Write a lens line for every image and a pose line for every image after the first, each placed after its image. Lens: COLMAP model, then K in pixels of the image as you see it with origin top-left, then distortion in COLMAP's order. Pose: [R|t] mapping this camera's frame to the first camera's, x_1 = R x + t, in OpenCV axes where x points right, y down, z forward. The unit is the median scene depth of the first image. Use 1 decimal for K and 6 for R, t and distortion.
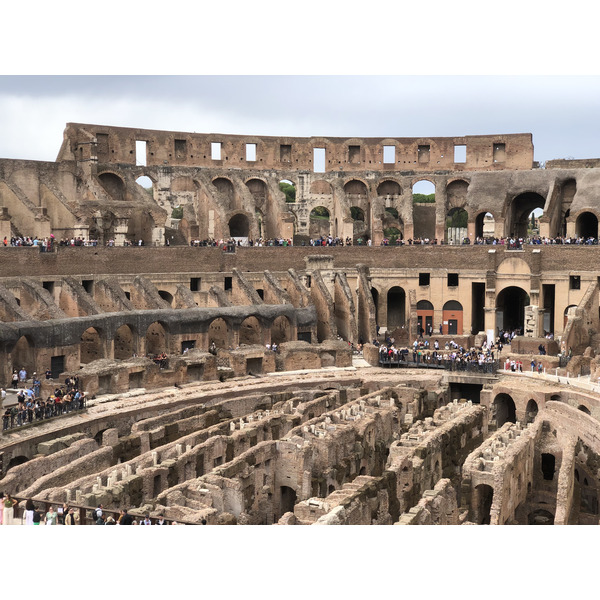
lens RADIAL K [[901.0, 0, 298.9], [0, 901.0, 296.1], [0, 0, 1]] dist [0.066138, -0.057957]
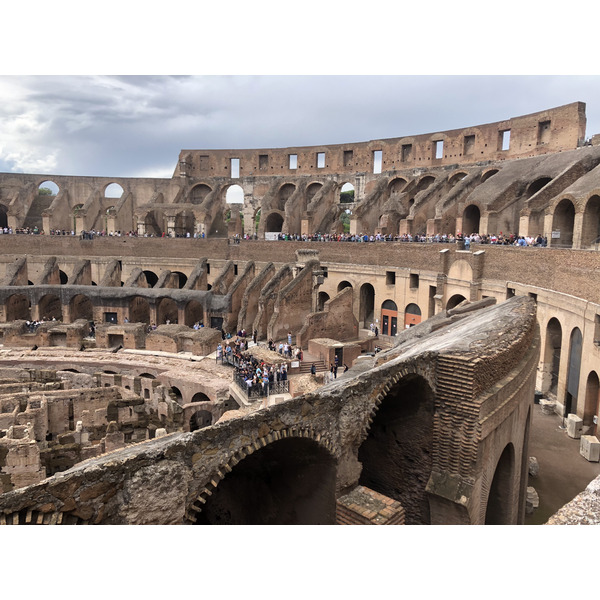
lens RADIAL K [[491.9, 0, 298.5], [0, 491.9, 298.7], [0, 0, 1]] dist [0.051057, -0.047213]
pose [[0.703920, 0.104244, -0.702588, 0.437556], [-0.059834, 0.994358, 0.087587, -0.036545], [0.707755, -0.019615, 0.706186, 0.562921]]
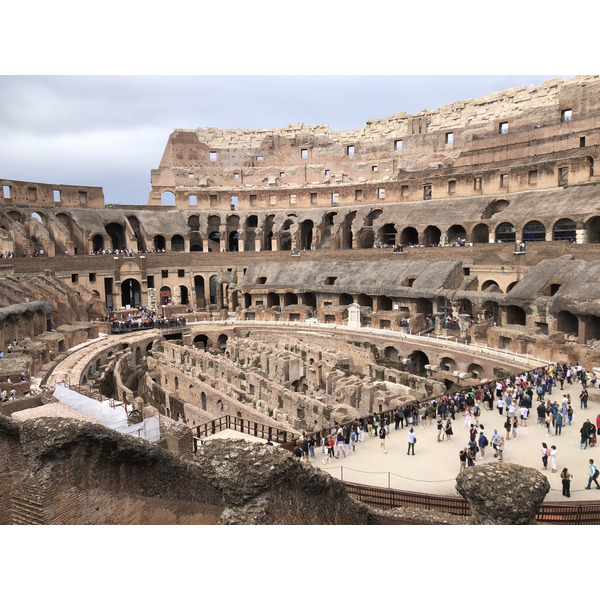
lens RADIAL K [[489.1, 0, 298.3], [0, 489.1, 301.0], [0, 0, 1]] dist [0.013444, 0.001059]
pose [[0.503761, -0.103699, 0.857596, -0.383389], [0.074969, 0.994271, 0.076188, -0.014843], [-0.860584, 0.025913, 0.508649, 0.257113]]
